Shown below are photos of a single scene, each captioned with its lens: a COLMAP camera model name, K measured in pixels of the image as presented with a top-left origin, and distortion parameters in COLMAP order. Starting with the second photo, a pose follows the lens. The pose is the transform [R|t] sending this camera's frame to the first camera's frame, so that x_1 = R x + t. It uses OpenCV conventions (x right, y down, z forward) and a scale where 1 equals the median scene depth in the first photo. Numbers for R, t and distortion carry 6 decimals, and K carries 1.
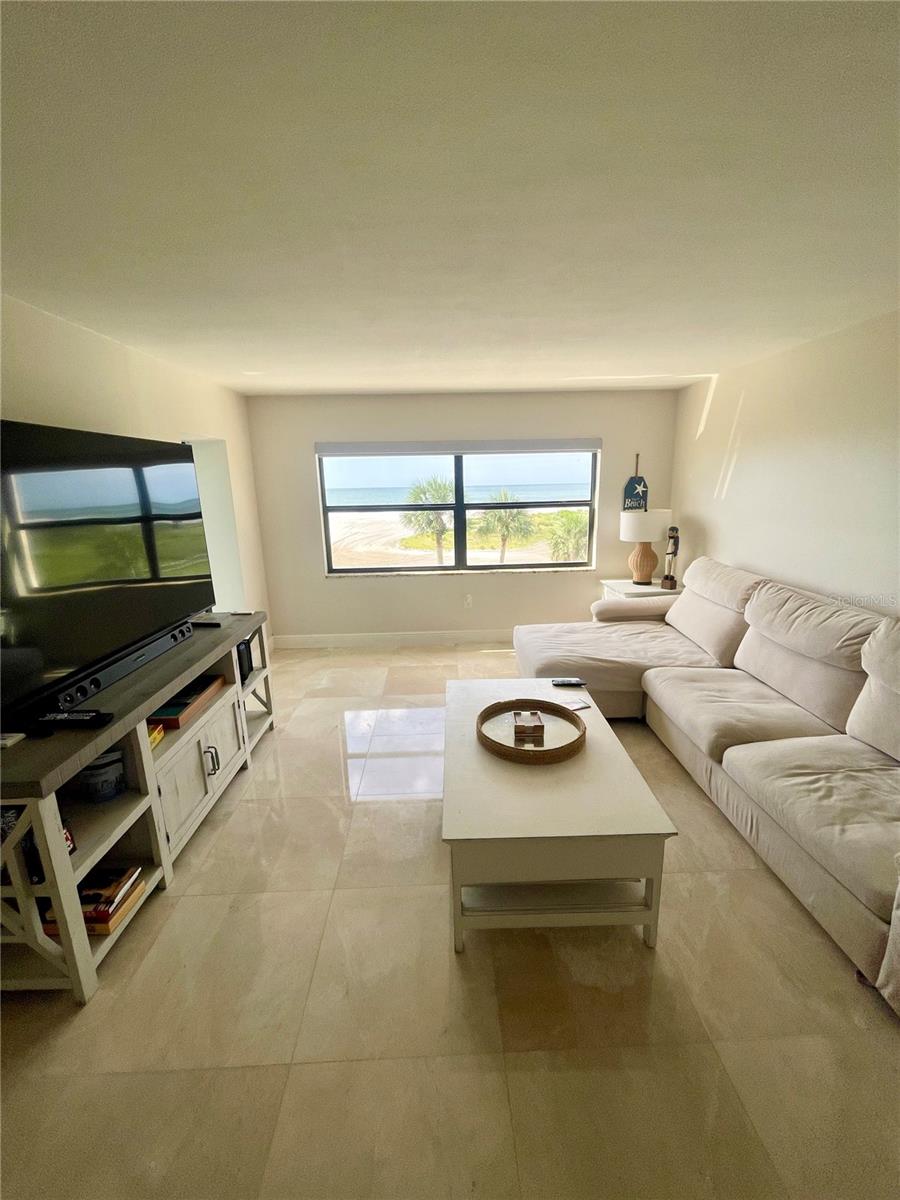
lens RADIAL K [[484.2, 0, 450.0], [0, 484.2, 600.0], [0, 0, 1]] dist [0.000860, 0.000073]
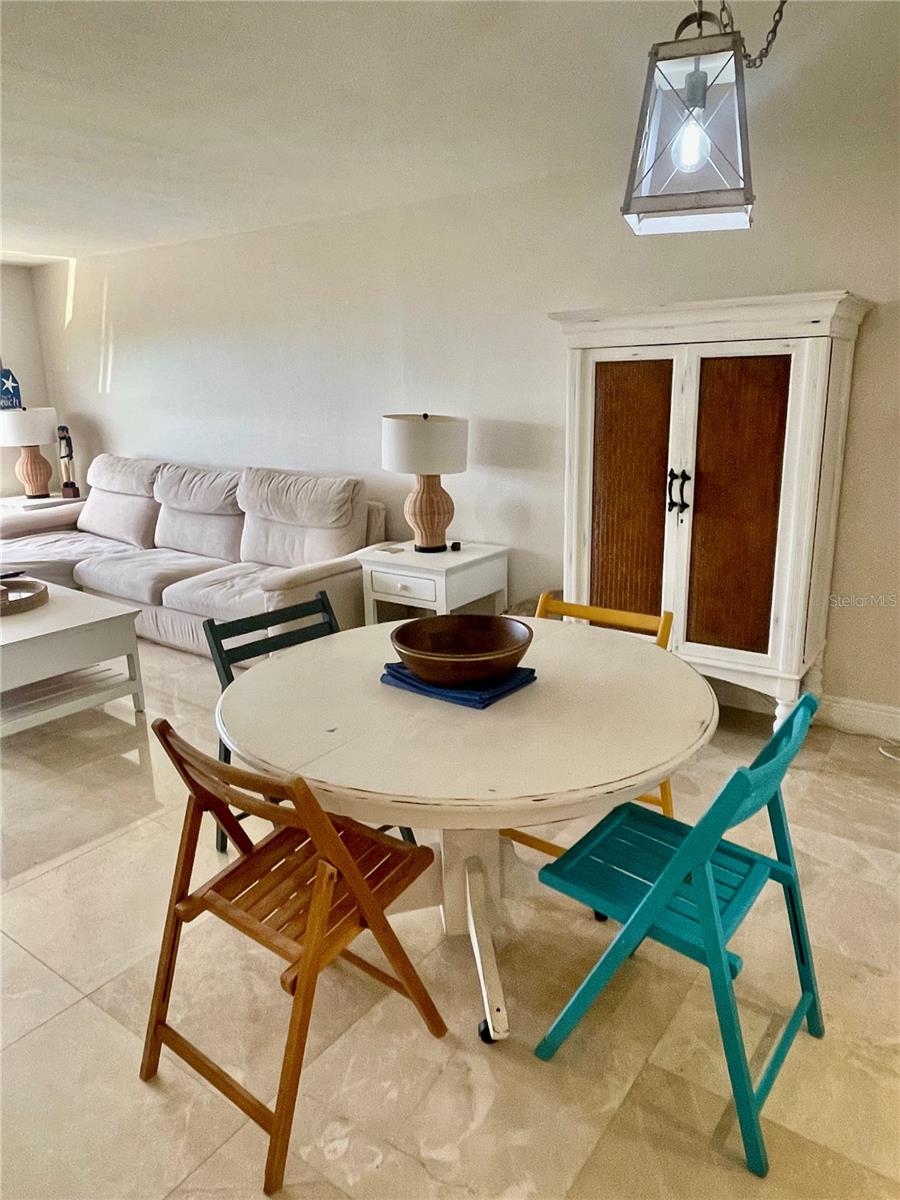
lens RADIAL K [[811.6, 0, 450.0], [0, 811.6, 600.0], [0, 0, 1]] dist [-0.029671, 0.000232]
pose [[0.608428, -0.181411, 0.772597, -0.367933], [0.179820, 0.979716, 0.088434, 0.193924], [-0.772968, 0.085123, 0.628708, -0.538149]]
